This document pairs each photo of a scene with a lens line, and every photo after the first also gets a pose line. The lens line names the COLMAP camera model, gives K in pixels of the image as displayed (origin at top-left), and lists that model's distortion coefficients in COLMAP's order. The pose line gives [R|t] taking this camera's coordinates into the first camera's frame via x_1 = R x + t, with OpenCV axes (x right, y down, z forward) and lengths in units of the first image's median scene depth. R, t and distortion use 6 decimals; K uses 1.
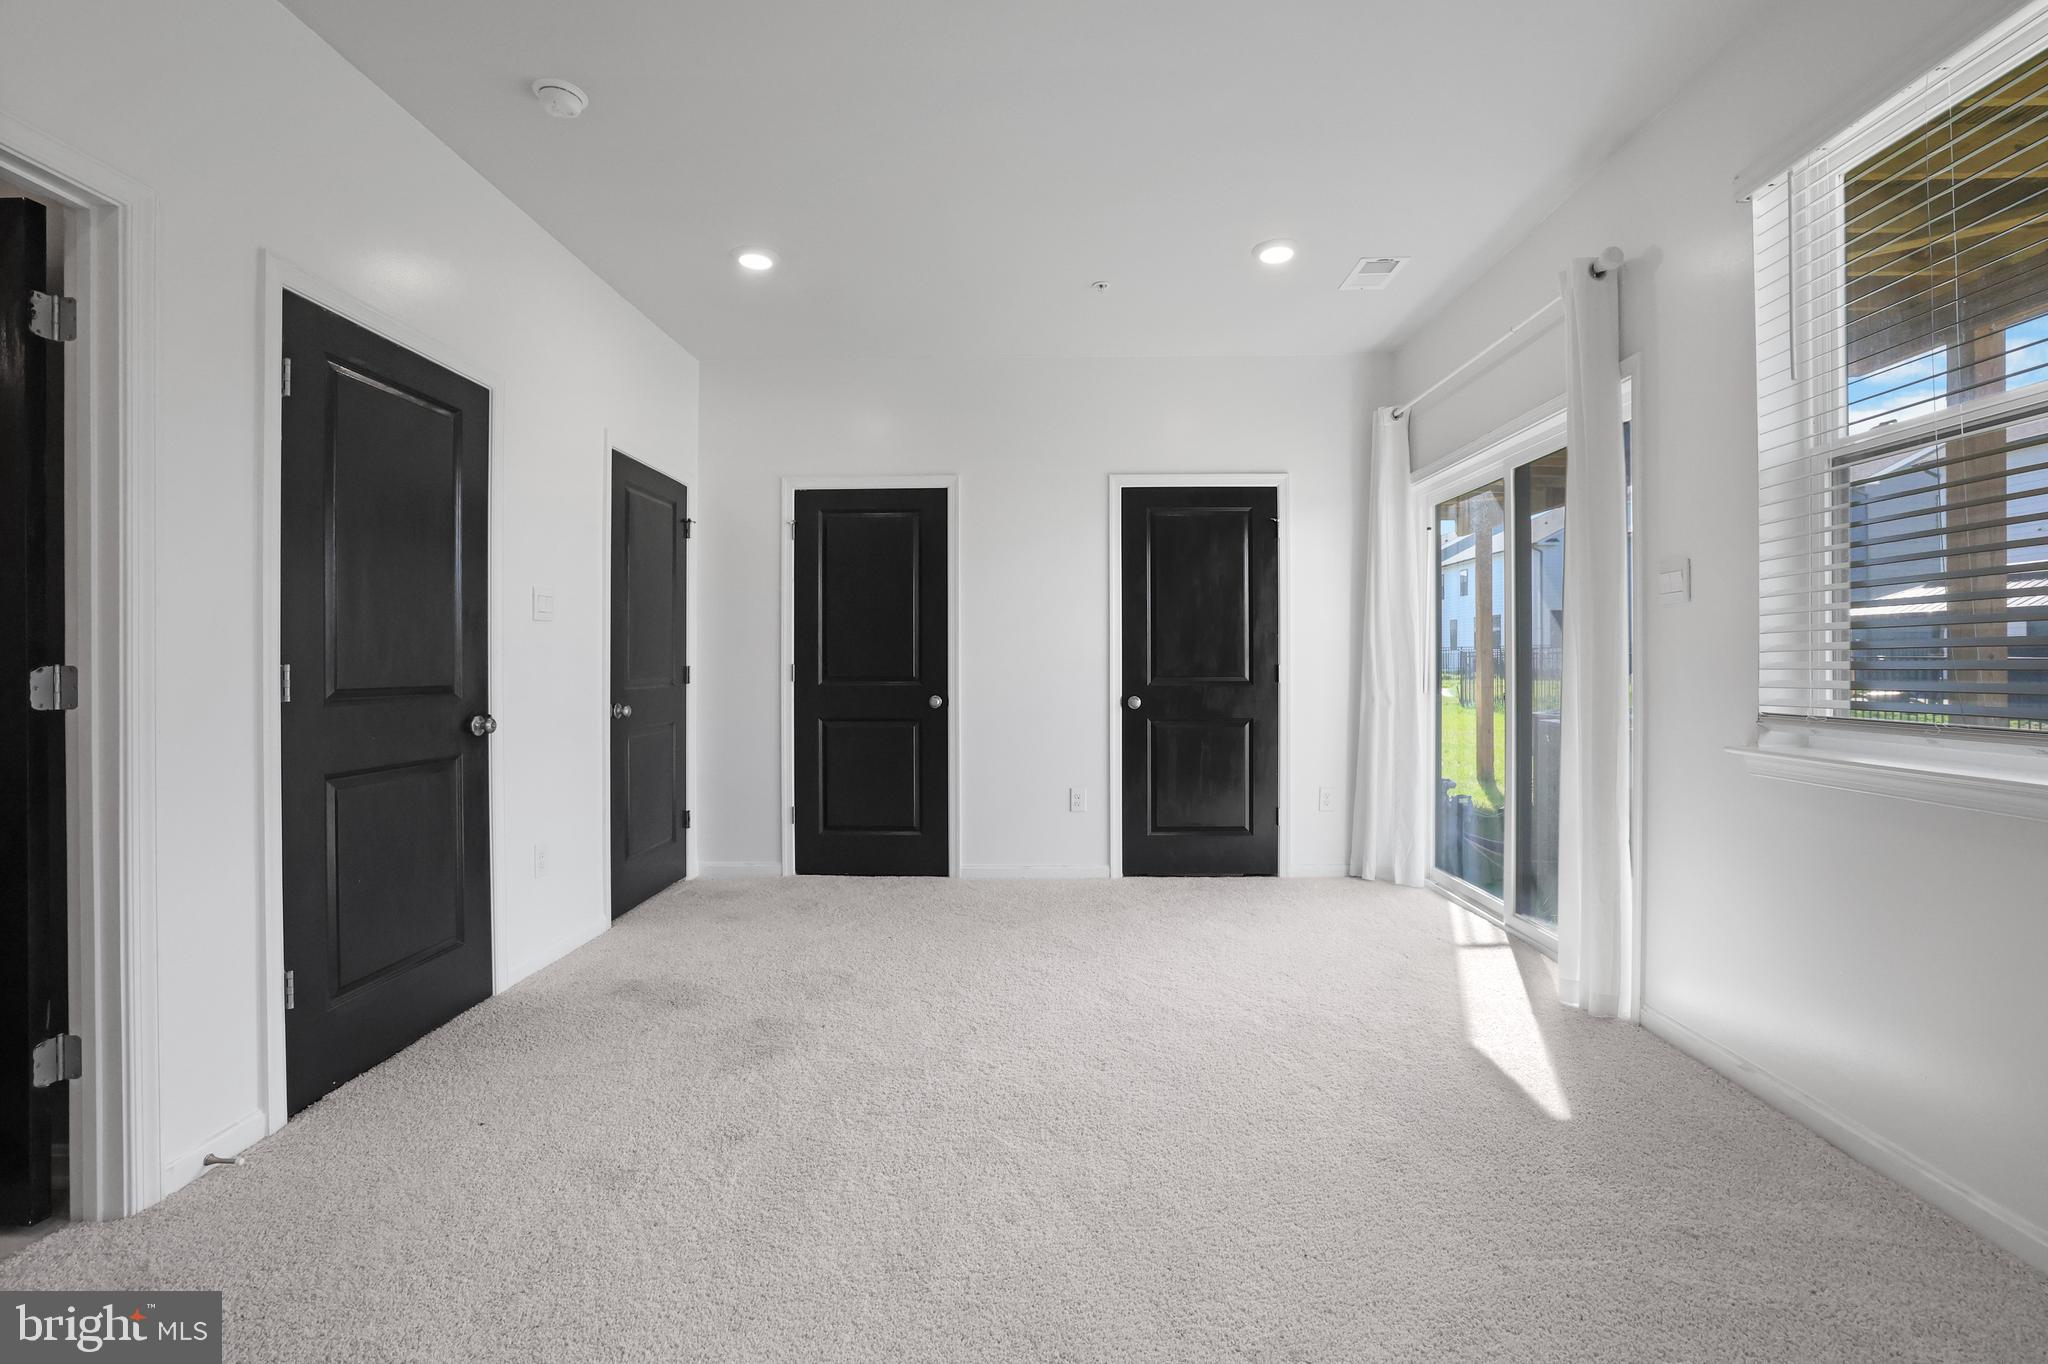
lens RADIAL K [[884.8, 0, 1022.7], [0, 884.8, 671.2], [0, 0, 1]] dist [-0.051783, 0.018314]
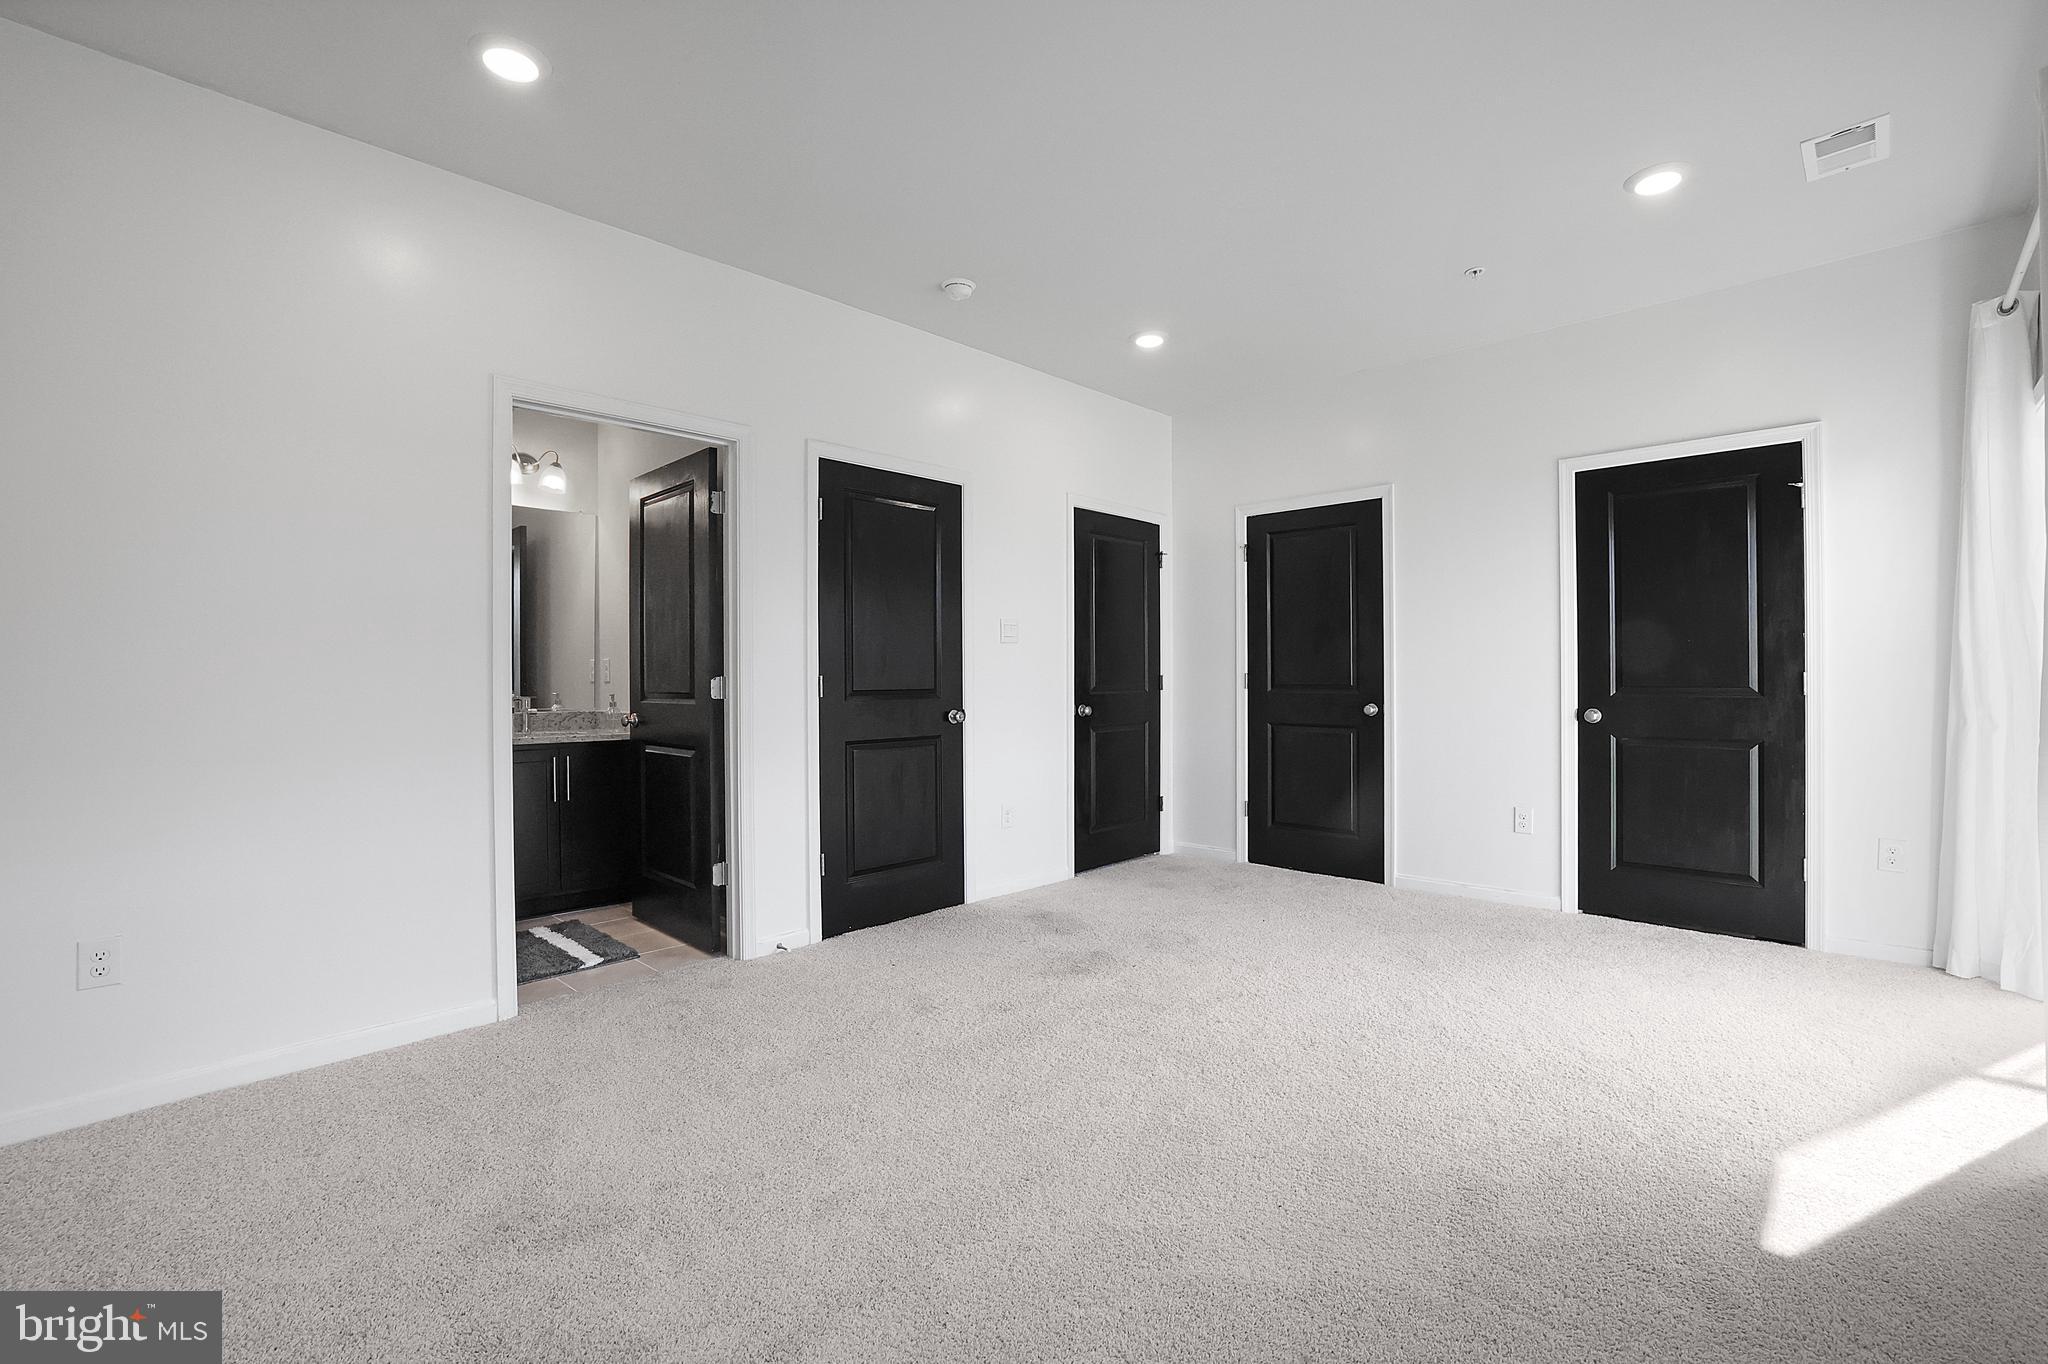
lens RADIAL K [[883.2, 0, 1018.1], [0, 883.2, 679.0], [0, 0, 1]] dist [-0.047801, 0.018995]
pose [[0.741685, 0.001988, -0.670745, 0.307301], [-0.001157, 0.999998, 0.001684, -0.002181], [0.670747, -0.000473, 0.741686, -0.021629]]
